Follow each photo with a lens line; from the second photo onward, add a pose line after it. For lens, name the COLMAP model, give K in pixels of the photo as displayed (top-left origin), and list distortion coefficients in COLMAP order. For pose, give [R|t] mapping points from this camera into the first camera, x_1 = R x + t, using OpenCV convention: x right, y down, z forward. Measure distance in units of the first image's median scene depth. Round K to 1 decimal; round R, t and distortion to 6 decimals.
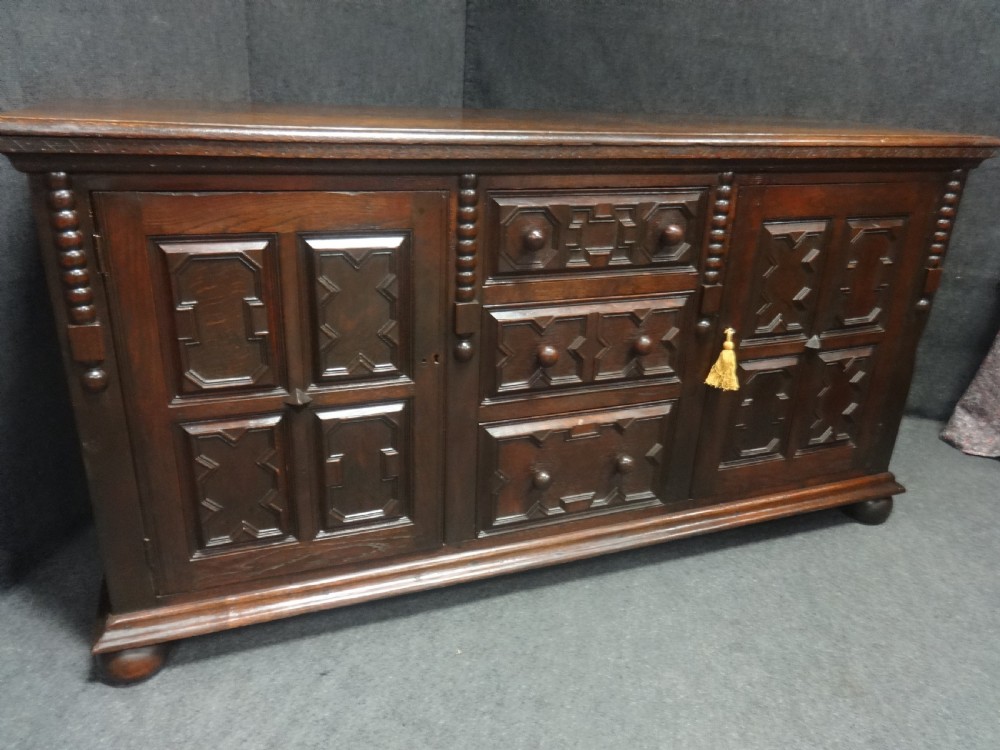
lens RADIAL K [[740.8, 0, 493.5], [0, 740.8, 377.4], [0, 0, 1]] dist [0.000101, -0.011453]
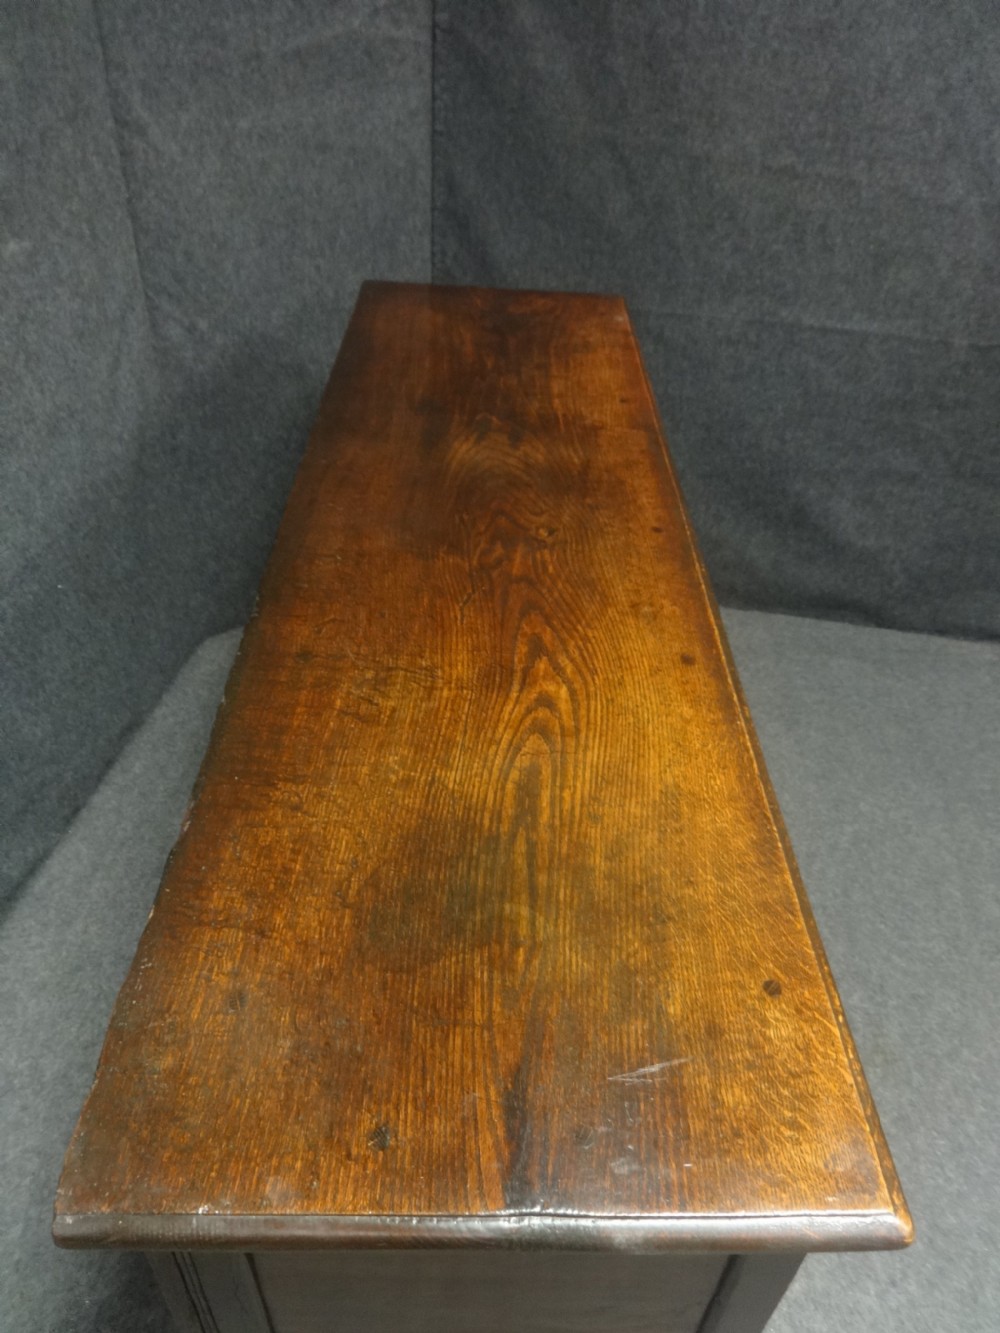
lens RADIAL K [[987.4, 0, 497.9], [0, 987.4, 676.7], [0, 0, 1]] dist [0.000101, -0.011453]
pose [[0.998735, -0.036626, 0.034448, -0.042291], [0.025044, 0.956446, 0.290834, -0.412251], [-0.043600, -0.289604, 0.956153, -0.063001]]
